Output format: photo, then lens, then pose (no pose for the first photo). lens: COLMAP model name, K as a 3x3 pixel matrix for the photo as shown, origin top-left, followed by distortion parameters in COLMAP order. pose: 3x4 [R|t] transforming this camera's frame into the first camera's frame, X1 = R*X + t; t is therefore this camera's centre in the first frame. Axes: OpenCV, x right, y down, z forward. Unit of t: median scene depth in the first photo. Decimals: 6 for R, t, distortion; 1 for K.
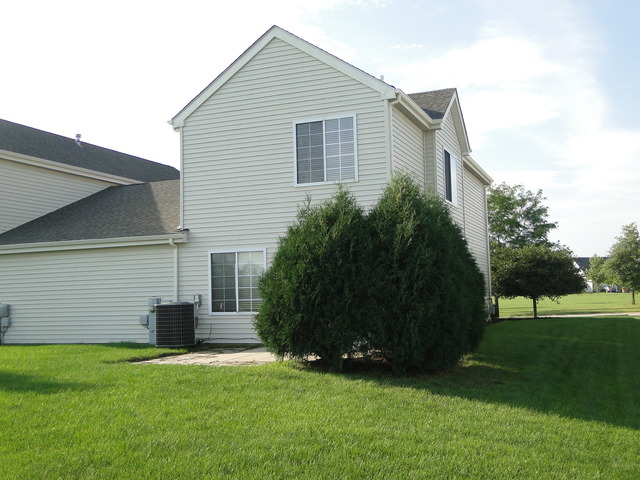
lens RADIAL K [[720.0, 0, 320.2], [0, 720.0, 240.0], [0, 0, 1]] dist [0.000404, 0.000000]
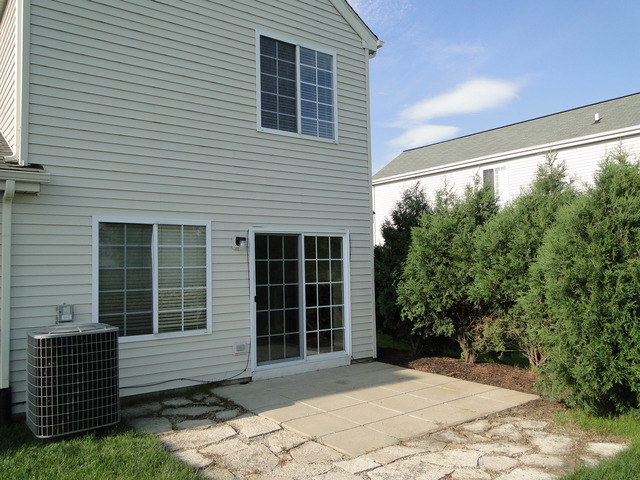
lens RADIAL K [[530.6, 0, 320.1], [0, 530.6, 239.7], [0, 0, 1]] dist [0.001646, 0.000586]
pose [[0.509140, 0.059067, 0.858655, -0.392863], [-0.058513, 0.997710, -0.033938, 0.034898], [-0.858693, -0.032963, 0.511430, 0.679567]]
